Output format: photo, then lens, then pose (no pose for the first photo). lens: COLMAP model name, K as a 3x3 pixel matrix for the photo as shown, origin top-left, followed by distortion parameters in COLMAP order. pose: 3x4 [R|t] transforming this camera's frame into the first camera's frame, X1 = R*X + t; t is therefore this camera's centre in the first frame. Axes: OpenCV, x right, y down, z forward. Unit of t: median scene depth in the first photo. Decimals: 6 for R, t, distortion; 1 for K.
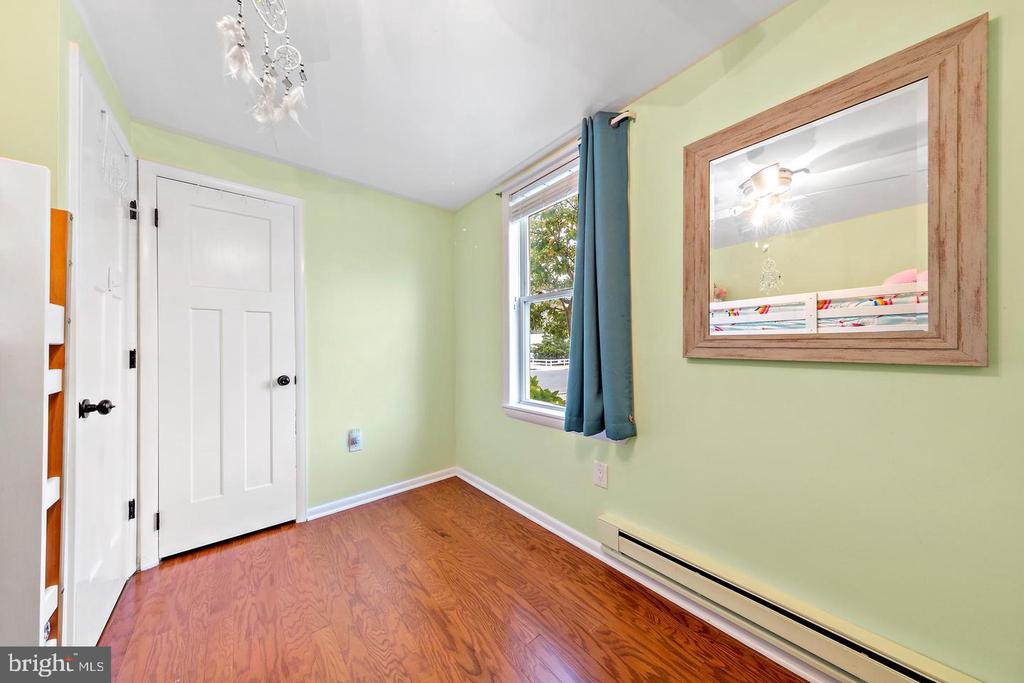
lens RADIAL K [[335.4, 0, 509.4], [0, 335.4, 344.9], [0, 0, 1]] dist [-0.001246, -0.000099]
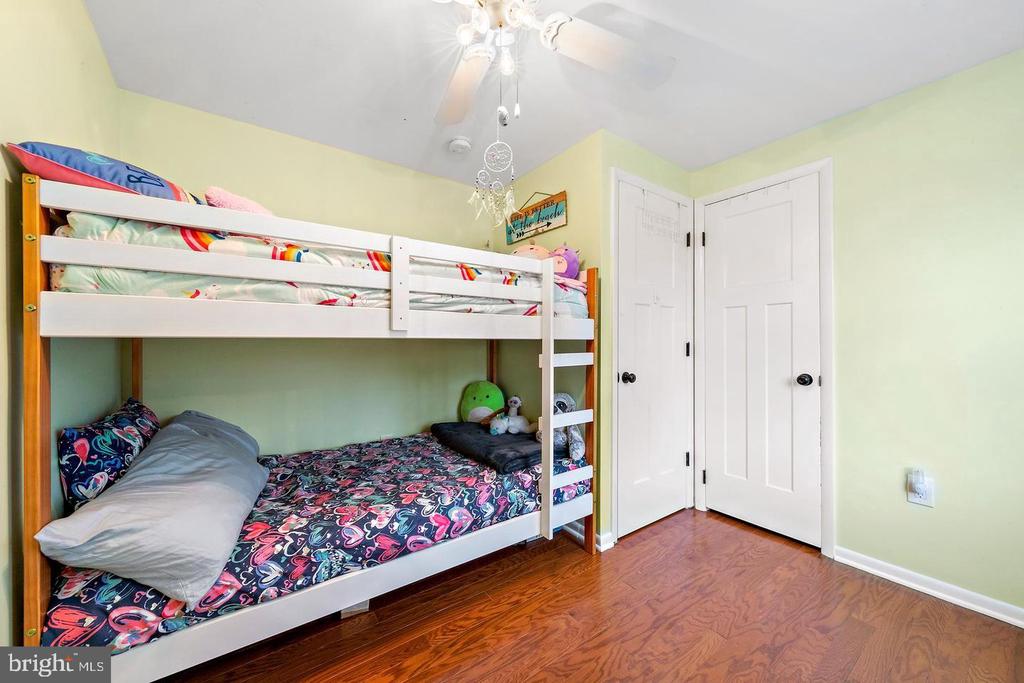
lens RADIAL K [[380.0, 0, 511.7], [0, 380.0, 341.6], [0, 0, 1]] dist [-0.007236, 0.000432]
pose [[-0.093709, 0.009185, -0.995557, 0.439014], [0.003527, 0.999954, 0.008894, -0.005181], [0.995593, -0.002678, -0.093737, 0.392985]]
